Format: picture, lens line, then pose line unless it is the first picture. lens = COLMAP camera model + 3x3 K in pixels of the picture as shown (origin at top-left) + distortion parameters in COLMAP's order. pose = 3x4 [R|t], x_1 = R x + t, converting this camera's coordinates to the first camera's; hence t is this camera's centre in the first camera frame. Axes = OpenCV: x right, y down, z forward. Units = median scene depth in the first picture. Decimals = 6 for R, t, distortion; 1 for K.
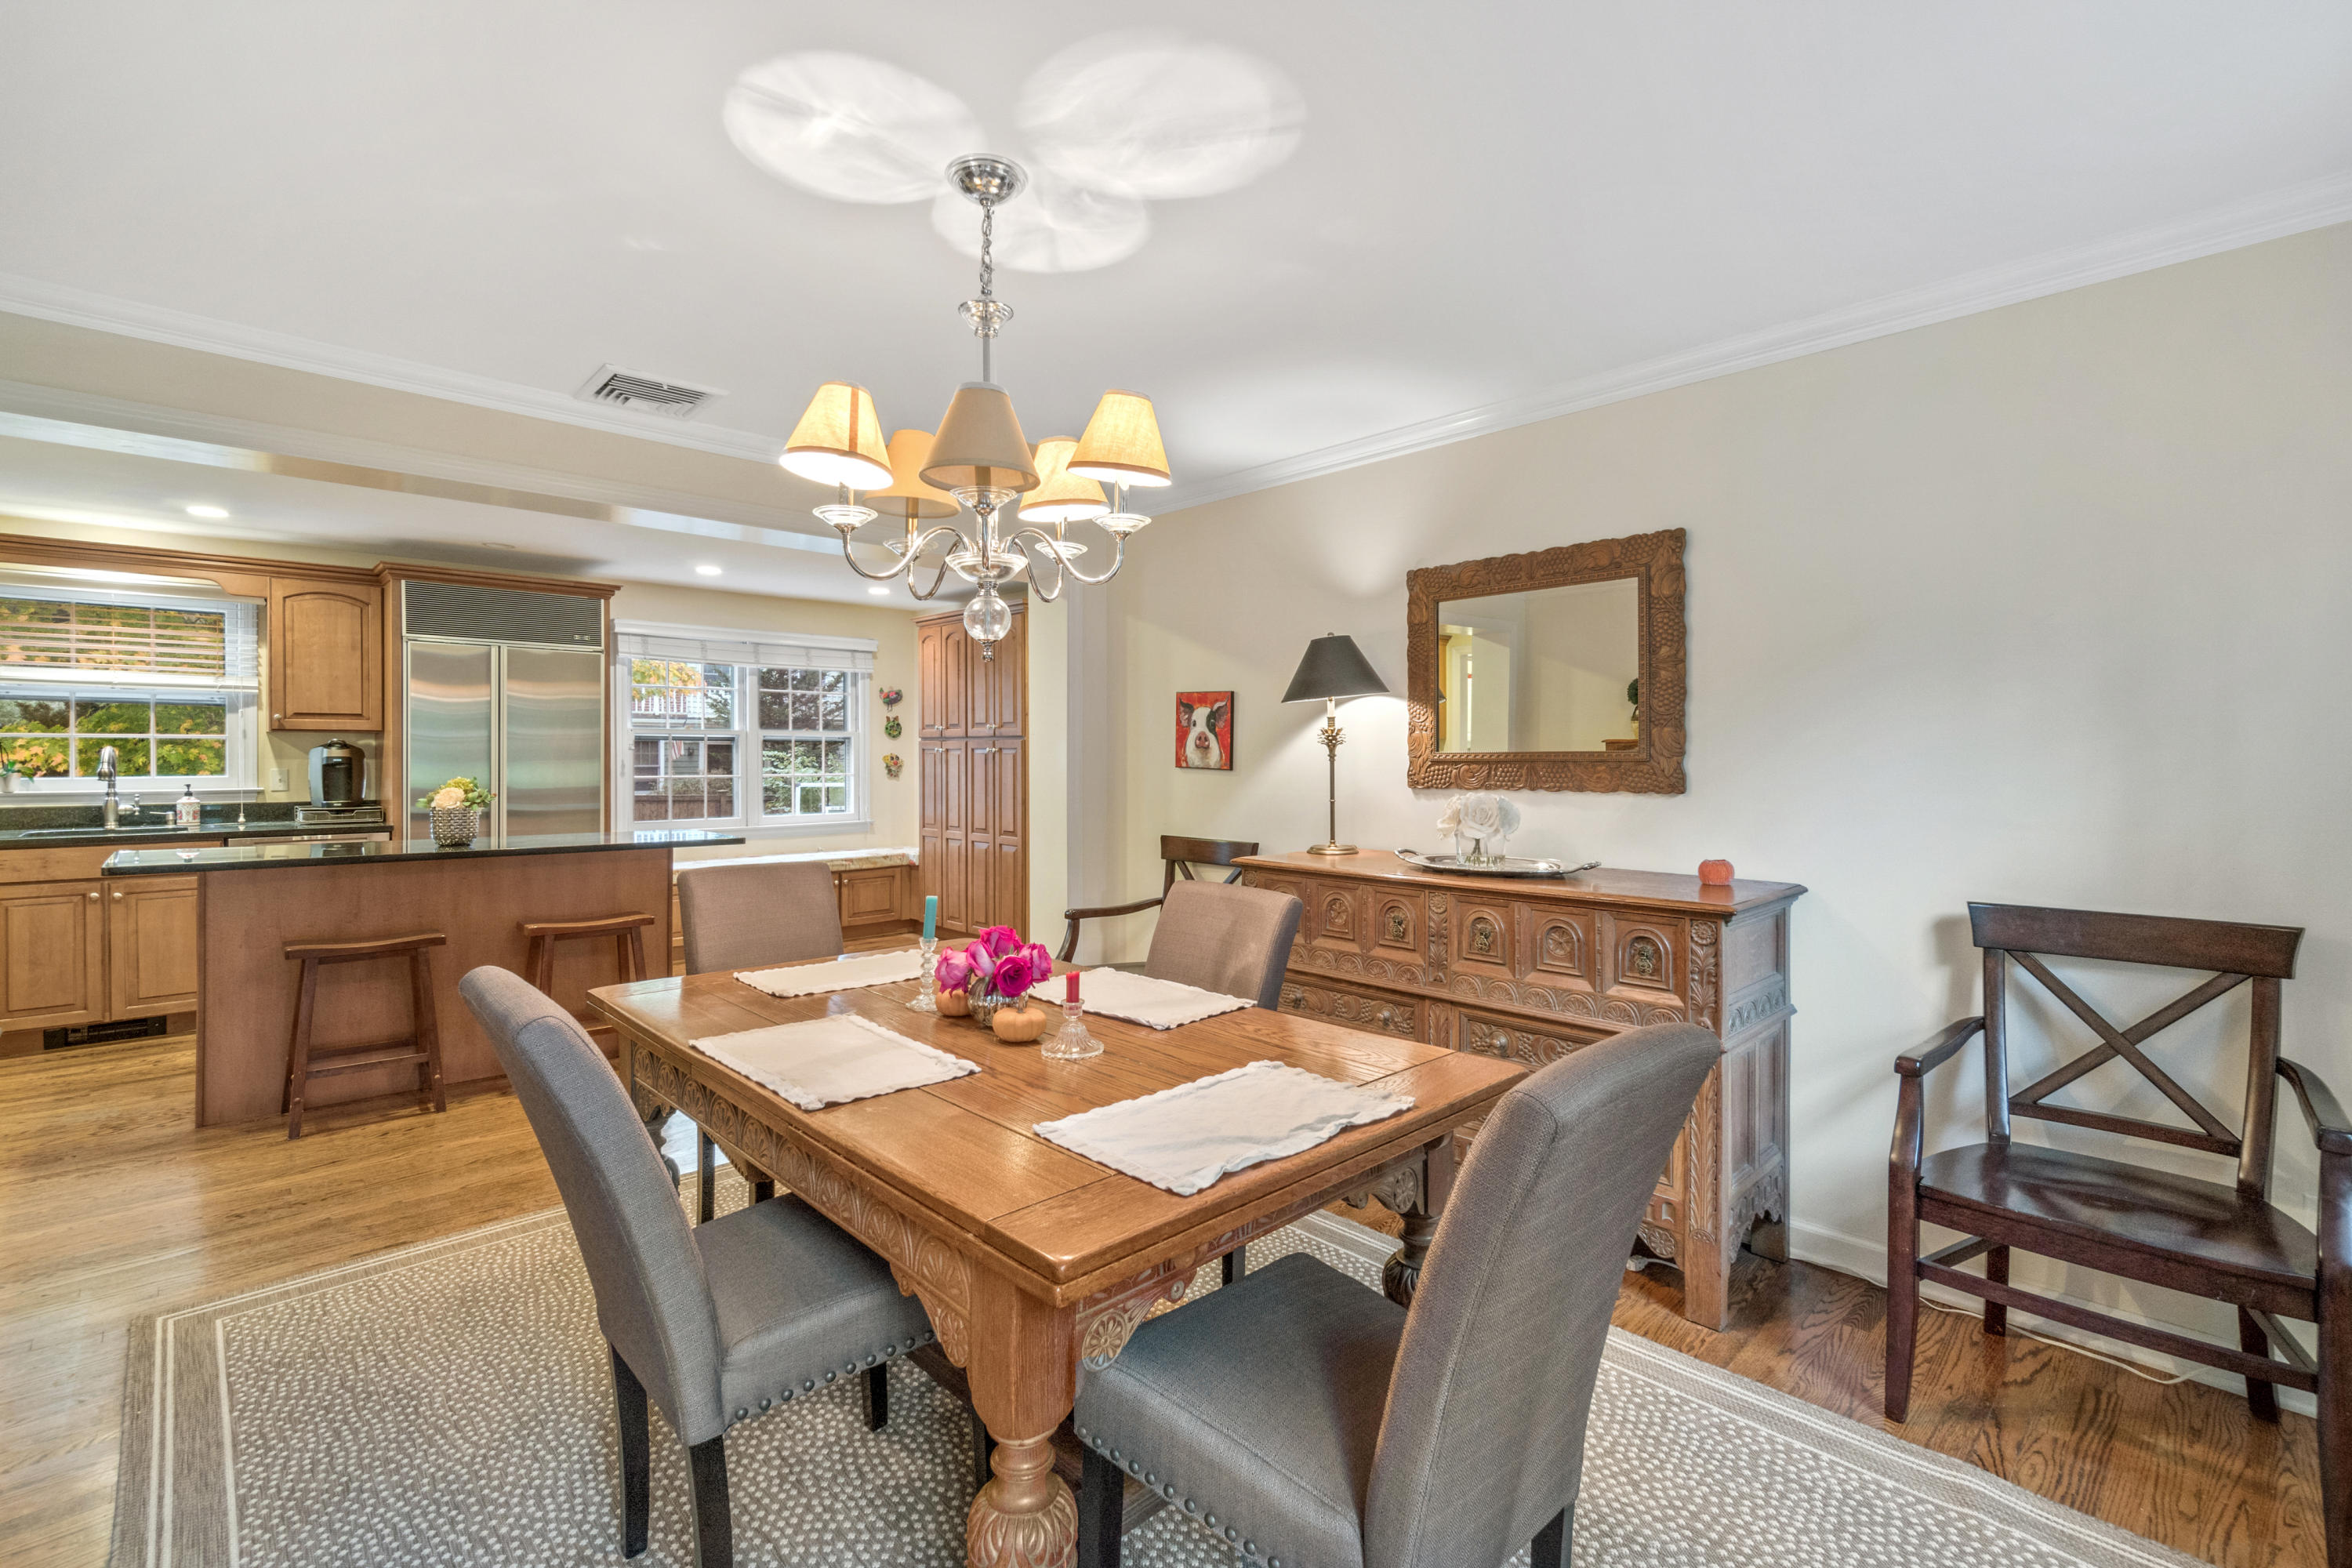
lens RADIAL K [[1027.9, 0, 1180.0], [0, 1027.9, 763.8], [0, 0, 1]] dist [-0.009305, 0.002540]
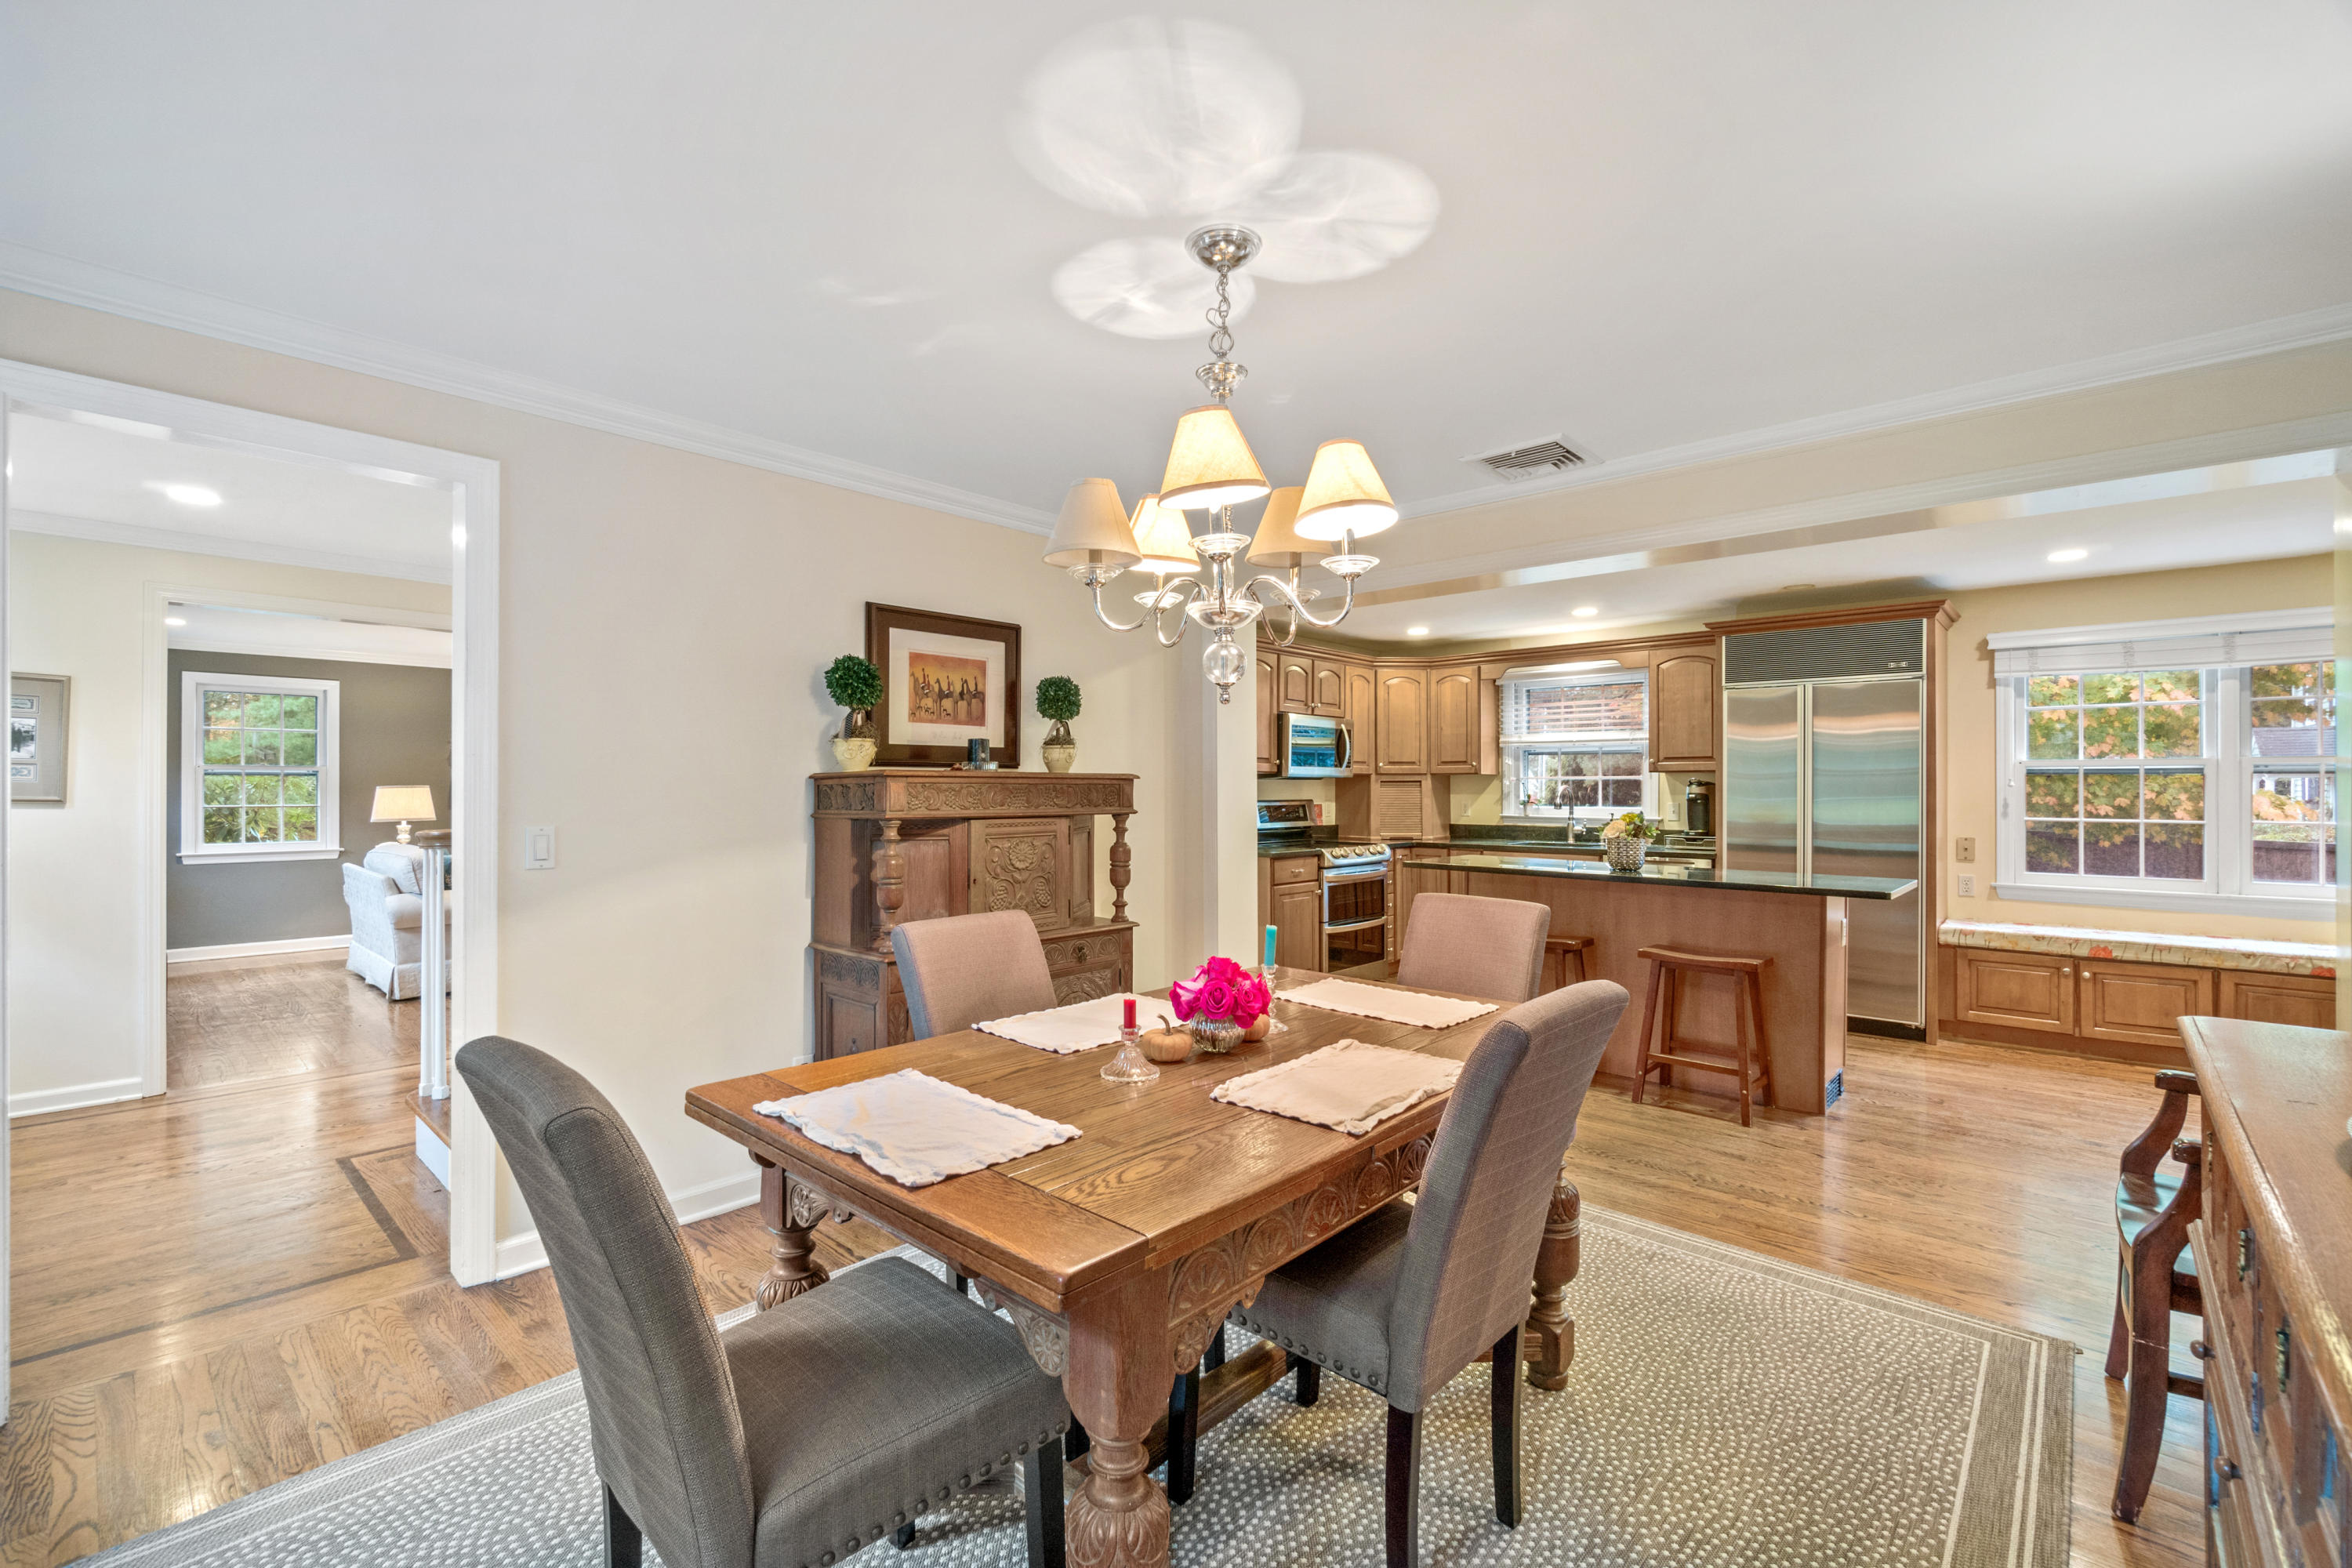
lens RADIAL K [[1027.9, 0, 1159.7], [0, 1027.9, 786.0], [0, 0, 1]] dist [-0.009305, 0.002540]
pose [[0.052882, -0.003513, -0.998595, 0.330922], [-0.009883, 0.999943, -0.004041, -0.004110], [0.998552, 0.010082, 0.052844, 0.340641]]
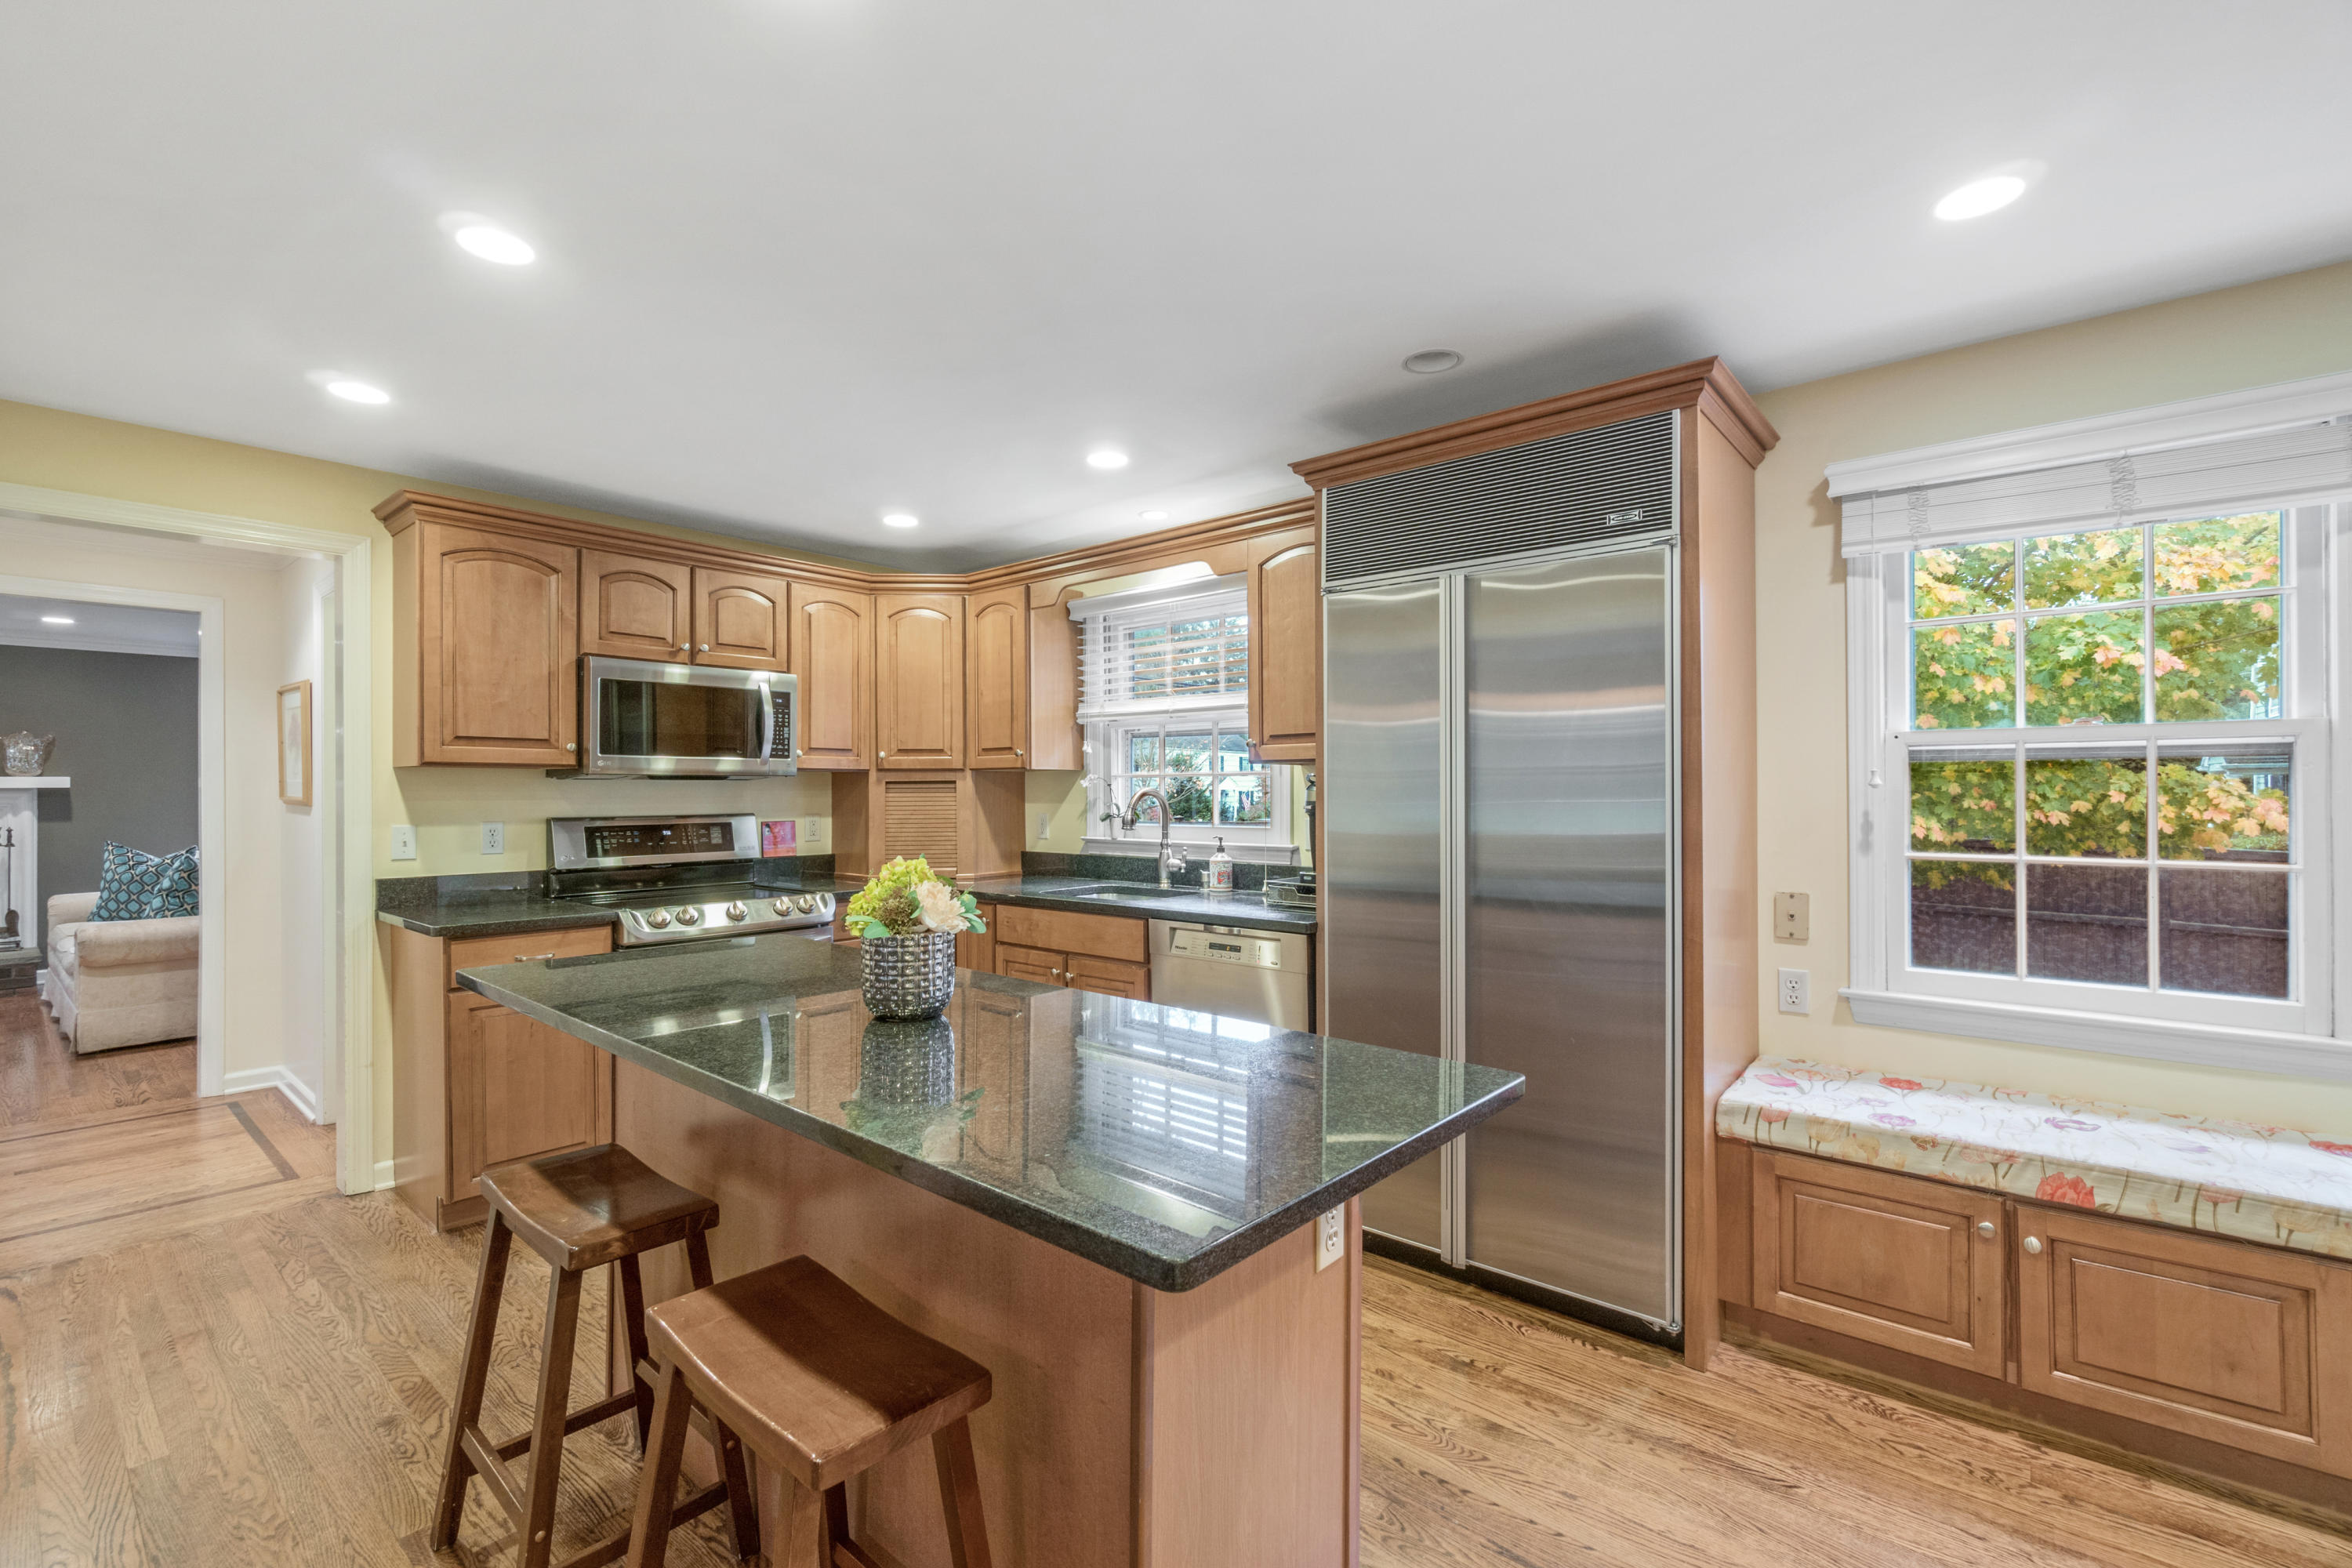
lens RADIAL K [[1027.9, 0, 1166.7], [0, 1027.9, 788.1], [0, 0, 1]] dist [-0.009305, 0.002540]
pose [[0.084098, -0.005025, -0.996445, -0.217824], [-0.005799, 0.999968, -0.005532, -0.011494], [0.996441, 0.006244, 0.084066, 0.896512]]
